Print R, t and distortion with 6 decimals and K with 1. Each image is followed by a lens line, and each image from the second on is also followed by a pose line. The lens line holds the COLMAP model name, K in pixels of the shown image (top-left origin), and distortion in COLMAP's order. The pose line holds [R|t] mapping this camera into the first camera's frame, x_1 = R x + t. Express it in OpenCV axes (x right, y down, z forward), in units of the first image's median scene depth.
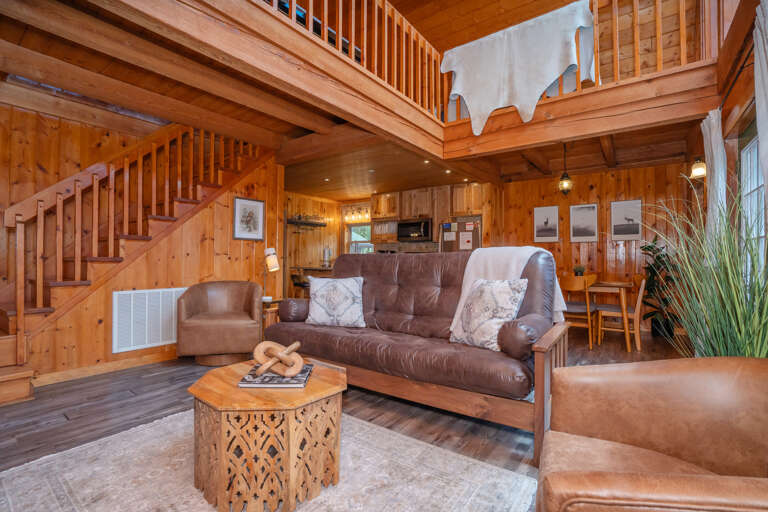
lens RADIAL K [[364.4, 0, 384.0], [0, 364.4, 256.0], [0, 0, 1]] dist [-0.036936, 0.025127]
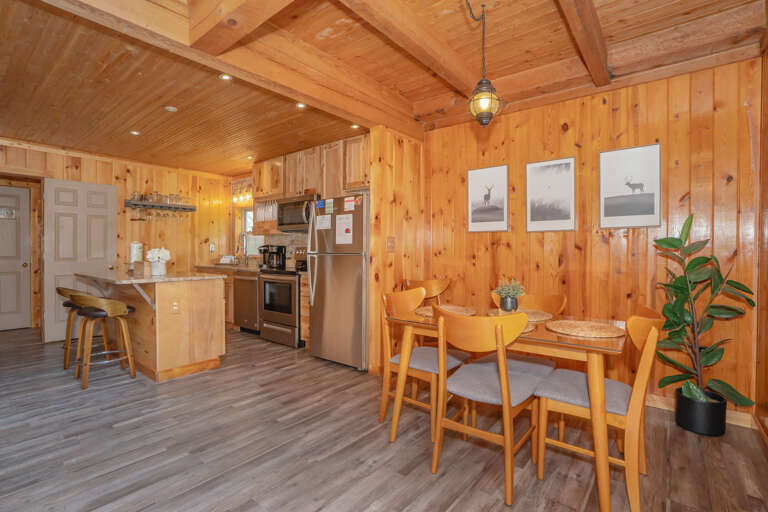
lens RADIAL K [[363.4, 0, 384.0], [0, 363.4, 256.0], [0, 0, 1]] dist [-0.056690, 0.025035]
pose [[0.998289, 0.002149, -0.058432, 0.306223], [-0.000884, 0.999765, 0.021667, -0.011660], [0.058464, -0.021578, 0.998056, 0.410307]]
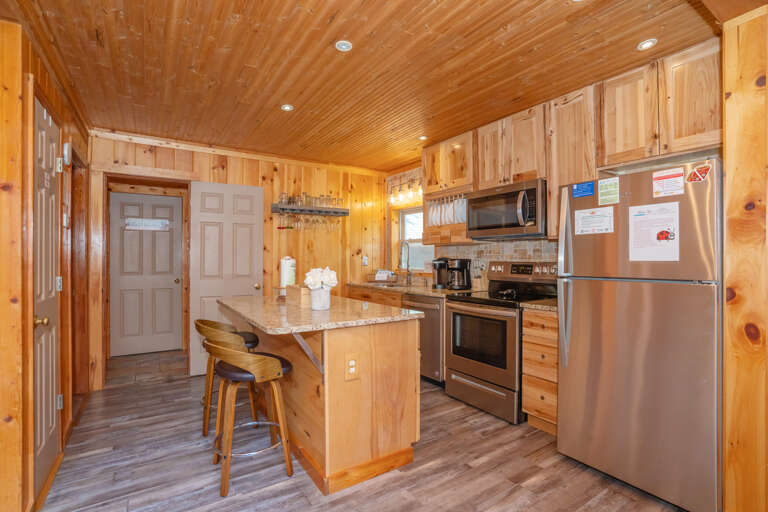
lens RADIAL K [[363.4, 0, 384.0], [0, 363.4, 256.0], [0, 0, 1]] dist [-0.056690, 0.025035]
pose [[0.931906, -0.005336, -0.362660, 0.119214], [0.007248, 0.999966, 0.003914, -0.024653], [0.362627, -0.006276, 0.931913, 0.619971]]
